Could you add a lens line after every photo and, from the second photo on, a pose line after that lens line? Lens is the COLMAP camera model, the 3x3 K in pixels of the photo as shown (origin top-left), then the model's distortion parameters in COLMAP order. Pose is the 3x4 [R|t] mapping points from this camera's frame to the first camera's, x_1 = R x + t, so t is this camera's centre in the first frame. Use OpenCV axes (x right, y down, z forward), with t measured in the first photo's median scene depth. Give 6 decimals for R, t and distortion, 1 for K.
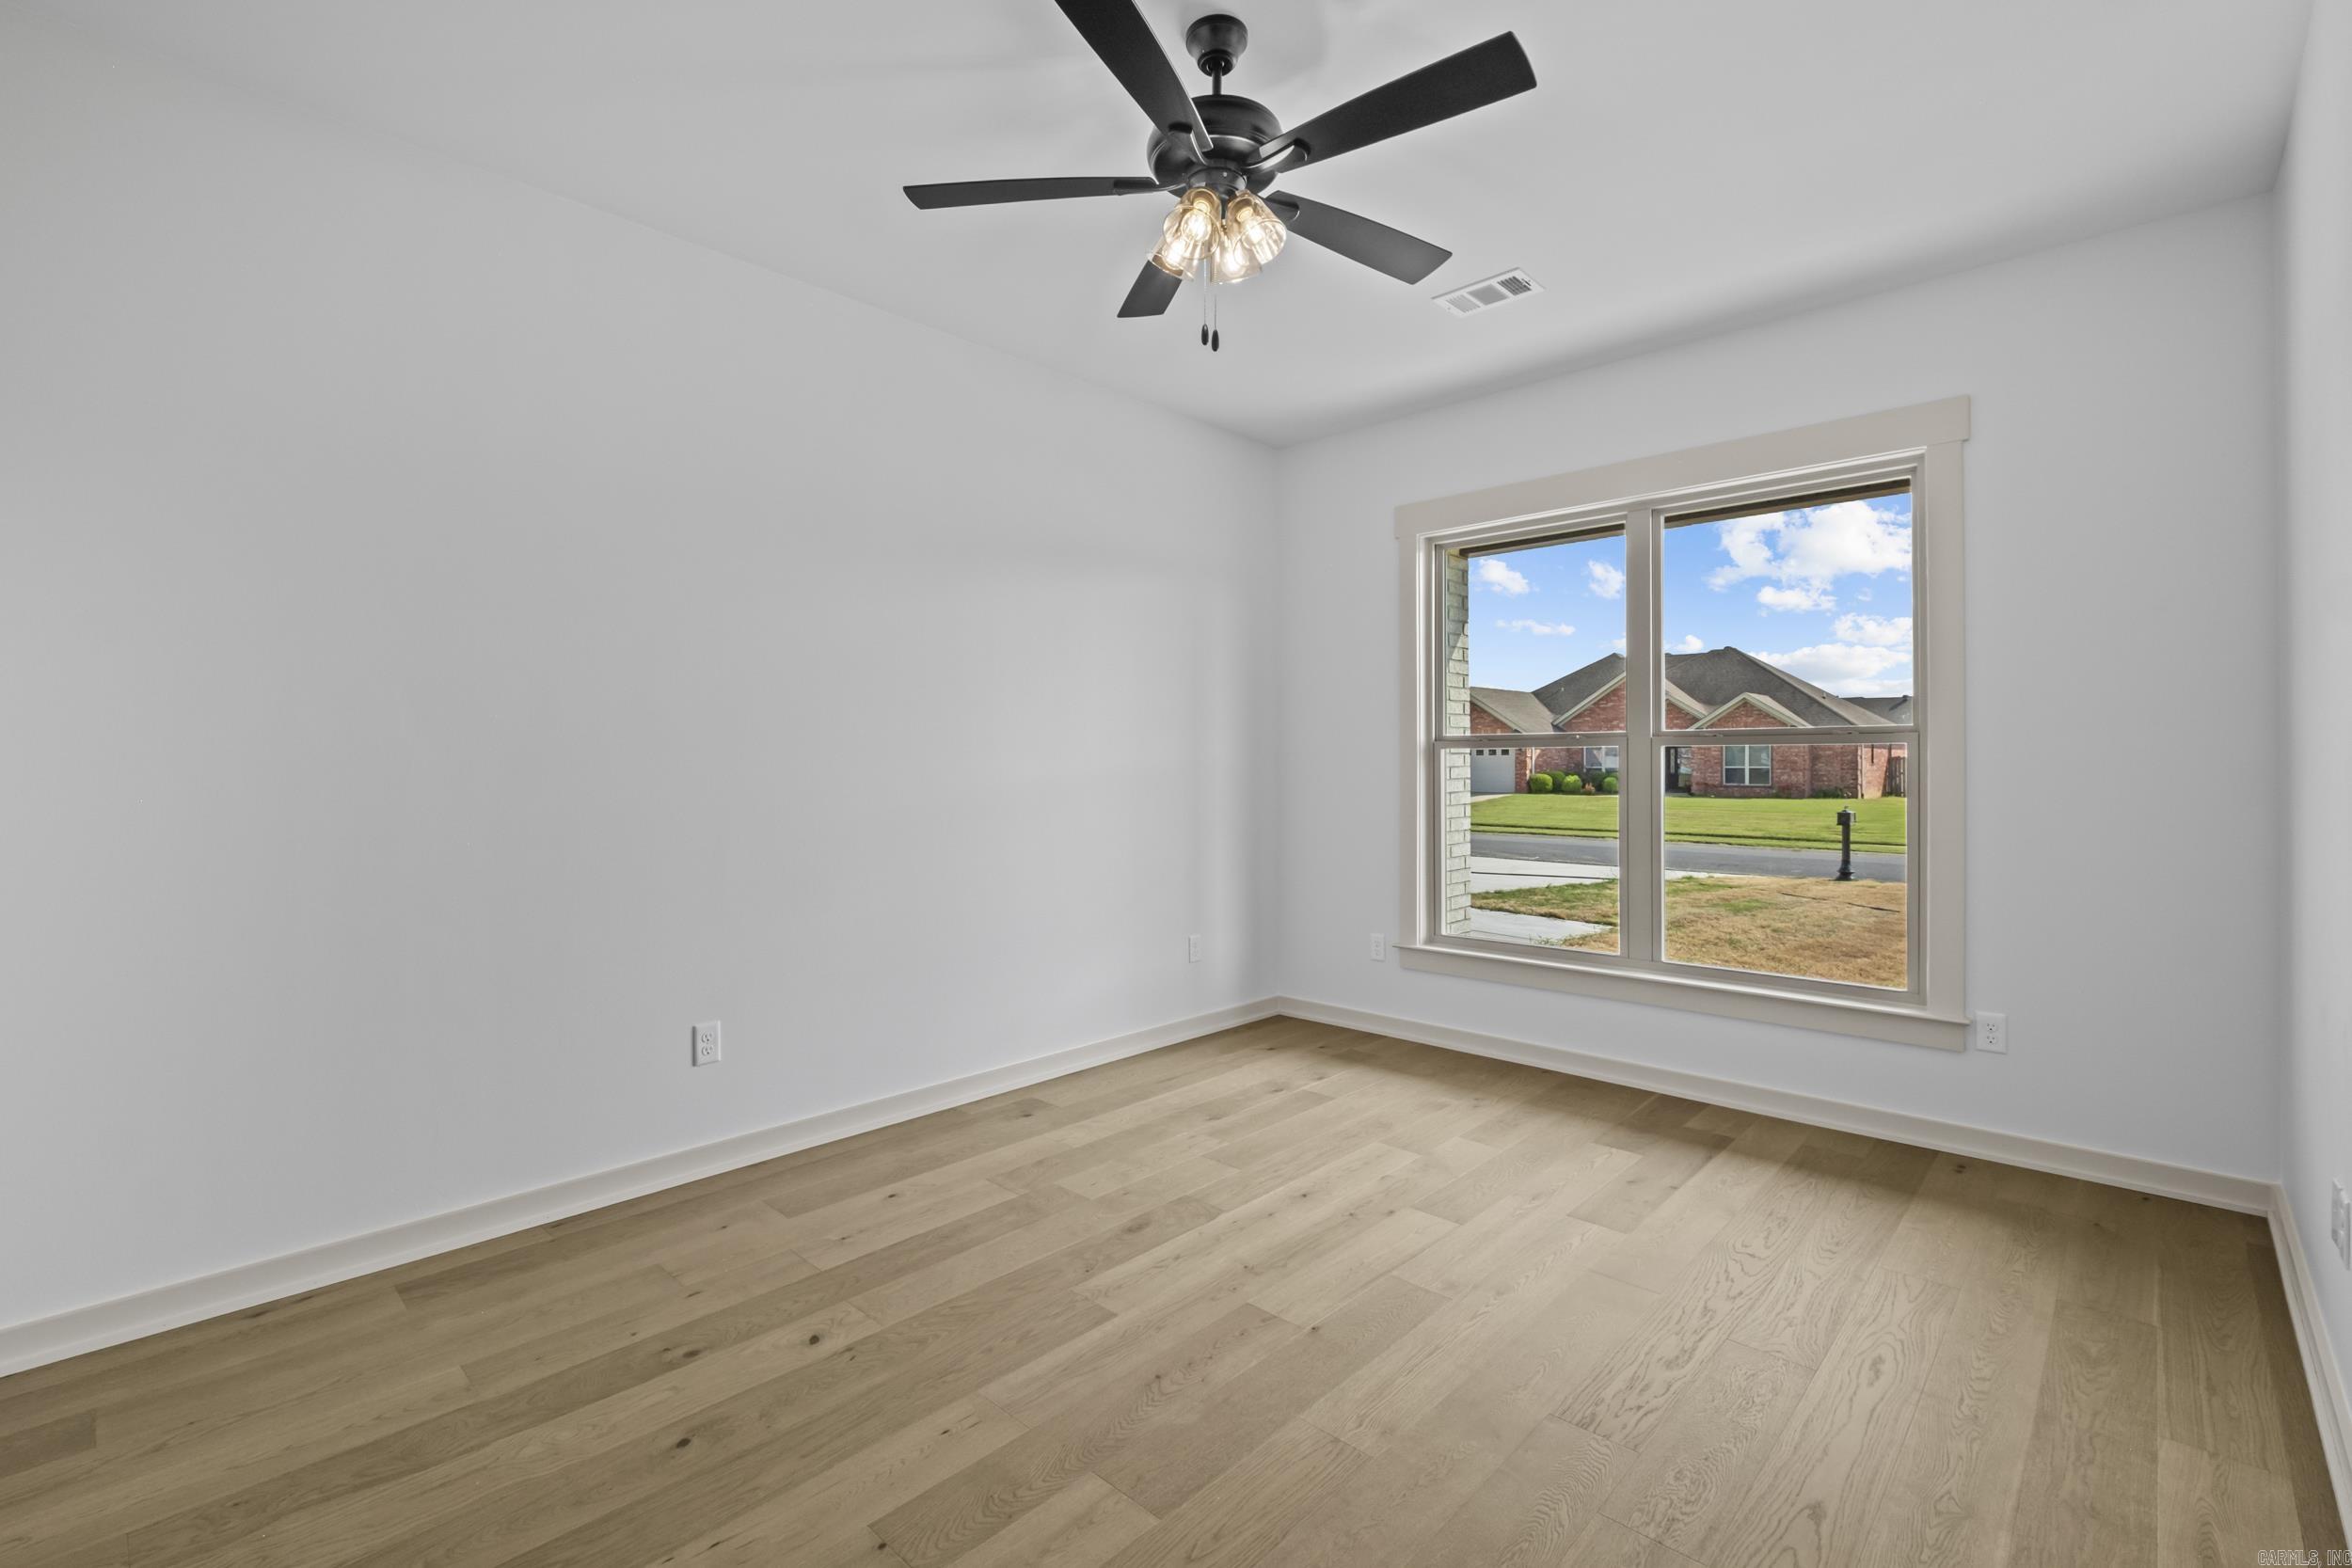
lens RADIAL K [[1029.9, 0, 1163.3], [0, 1029.9, 778.9], [0, 0, 1]] dist [-0.003670, -0.000641]
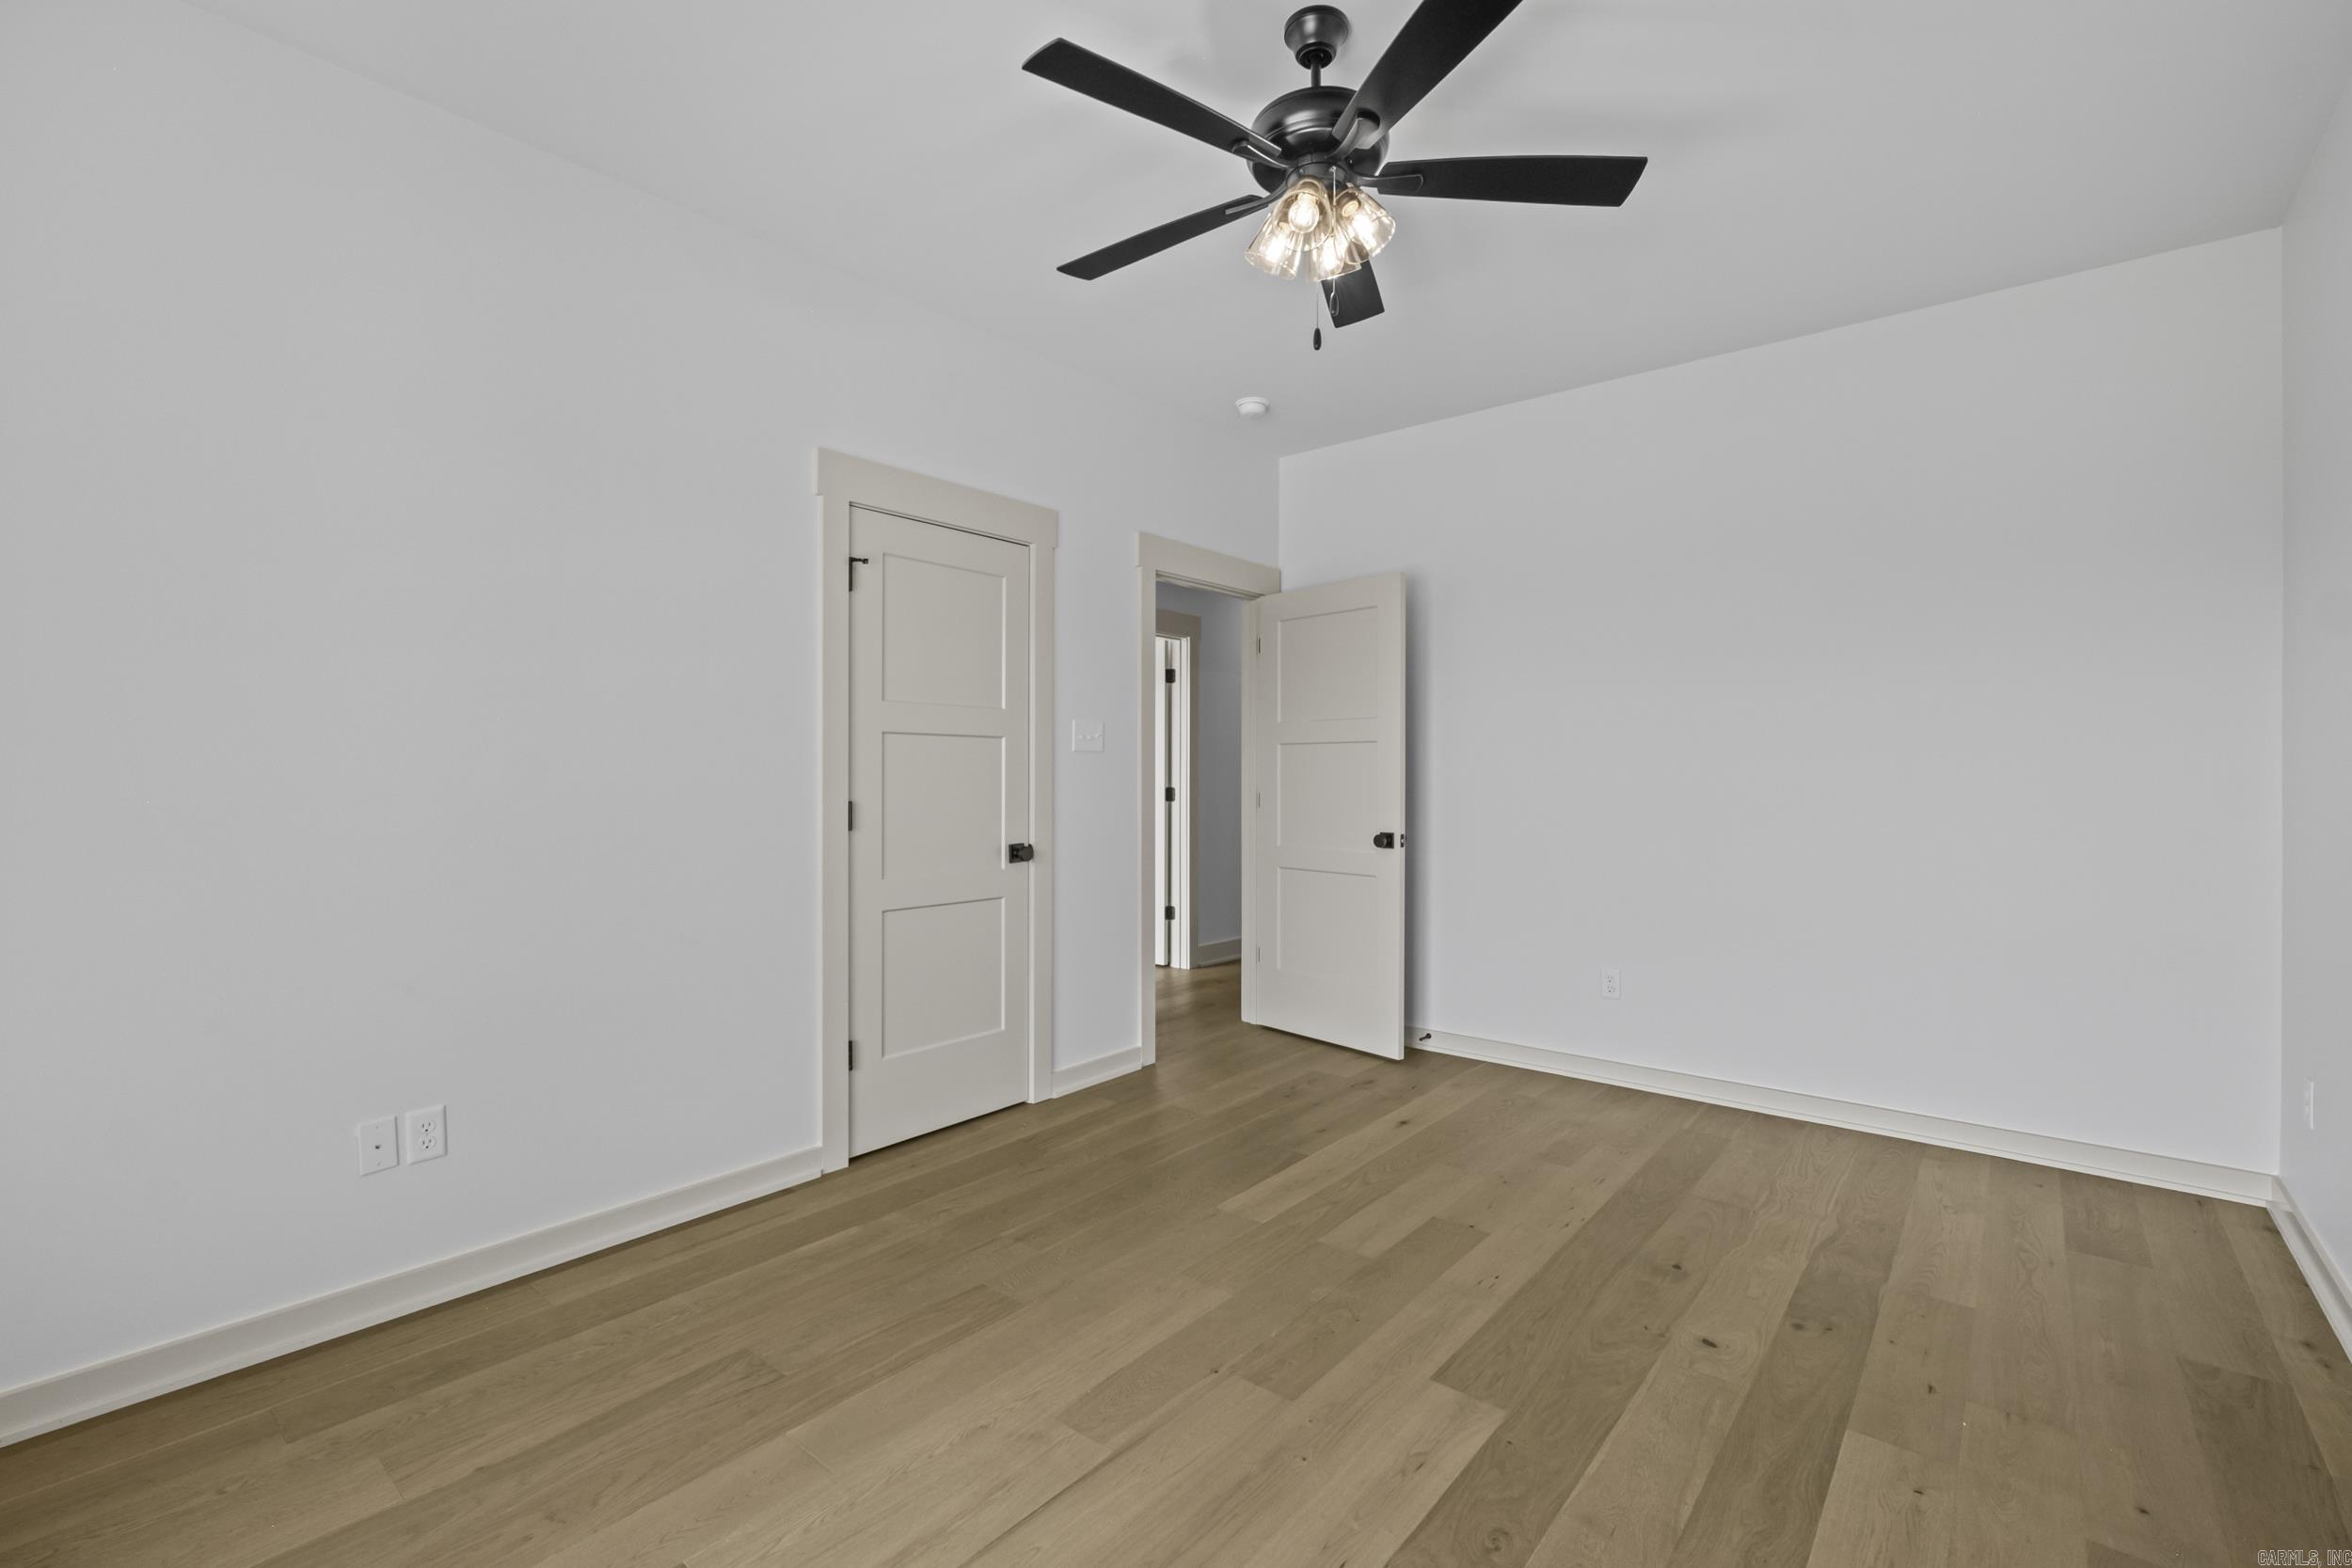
lens RADIAL K [[1049.2, 0, 1154.9], [0, 1049.2, 802.5], [0, 0, 1]] dist [-0.000149, 0.000061]
pose [[-0.997773, 0.003130, -0.066634, 0.276018], [0.000468, 0.999202, 0.039928, -0.025335], [0.066706, 0.039807, -0.996978, 2.015764]]
